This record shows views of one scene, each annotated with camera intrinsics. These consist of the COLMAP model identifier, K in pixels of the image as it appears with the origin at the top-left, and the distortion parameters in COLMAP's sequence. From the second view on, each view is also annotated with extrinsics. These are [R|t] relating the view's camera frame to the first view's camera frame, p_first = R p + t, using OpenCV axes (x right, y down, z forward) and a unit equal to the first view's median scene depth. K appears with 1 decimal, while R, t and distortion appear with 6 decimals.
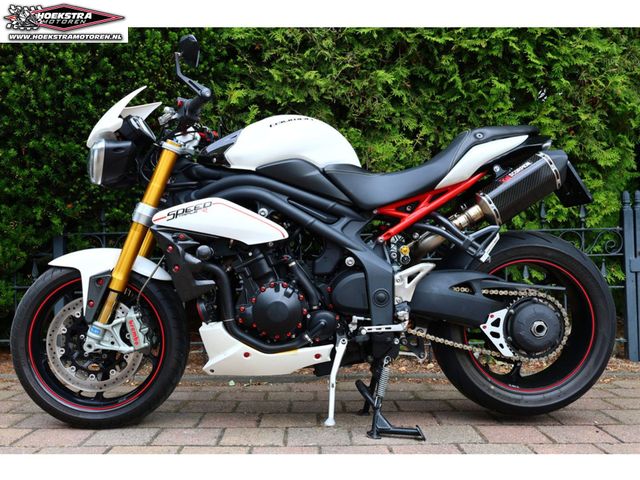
lens RADIAL K [[646.3, 0, 323.5], [0, 646.3, 238.2], [0, 0, 1]] dist [0.006273, 0.000000]
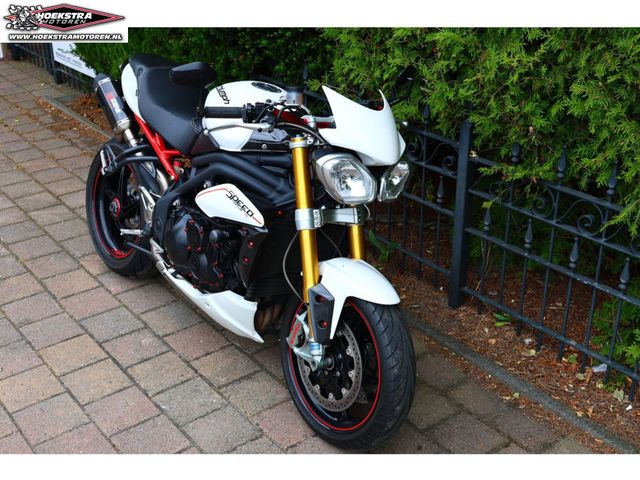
lens RADIAL K [[821.6, 0, 315.1], [0, 821.6, 241.0], [0, 0, 1]] dist [-0.004410, 0.000000]
pose [[0.600655, 0.361993, -0.712864, 0.999979], [0.020037, 0.884532, 0.466049, -0.568767], [0.799257, -0.294218, 0.524045, 0.515727]]
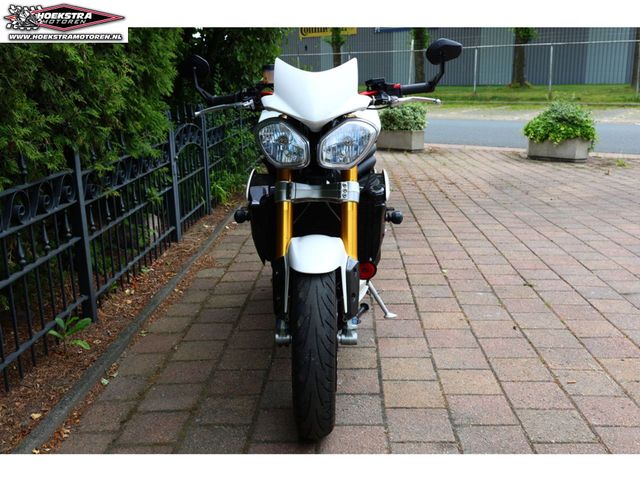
lens RADIAL K [[646.3, 0, 323.9], [0, 646.3, 241.7], [0, 0, 1]] dist [0.006273, 0.000000]
pose [[0.051519, -0.235564, 0.970492, -1.242220], [-0.008151, 0.971651, 0.236278, -0.197855], [-0.998639, -0.020084, 0.048138, 0.986017]]
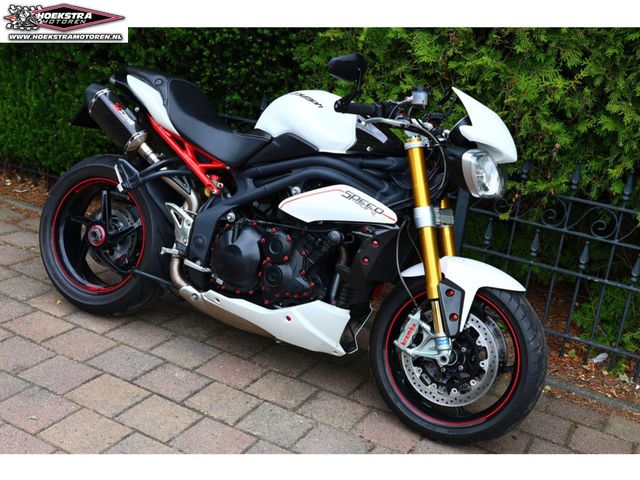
lens RADIAL K [[821.6, 0, 318.4], [0, 821.6, 241.1], [0, 0, 1]] dist [-0.004410, 0.000000]
pose [[0.869668, 0.265461, -0.416182, 0.500747], [-0.125811, 0.934447, 0.333136, -0.390884], [0.477335, -0.237358, 0.846057, 0.016327]]
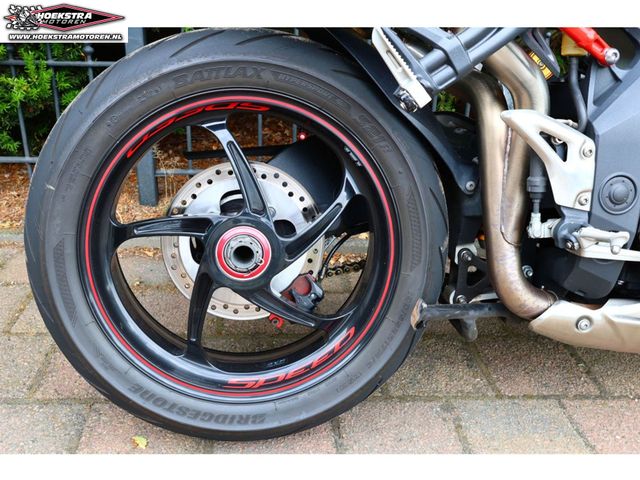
lens RADIAL K [[646.3, 0, 319.4], [0, 646.3, 239.4], [0, 0, 1]] dist [0.006273, 0.000000]
pose [[0.995881, 0.023449, 0.087581, -0.466658], [-0.059189, 0.899881, 0.432101, -0.050990], [-0.068680, -0.435505, 0.897562, 0.702635]]
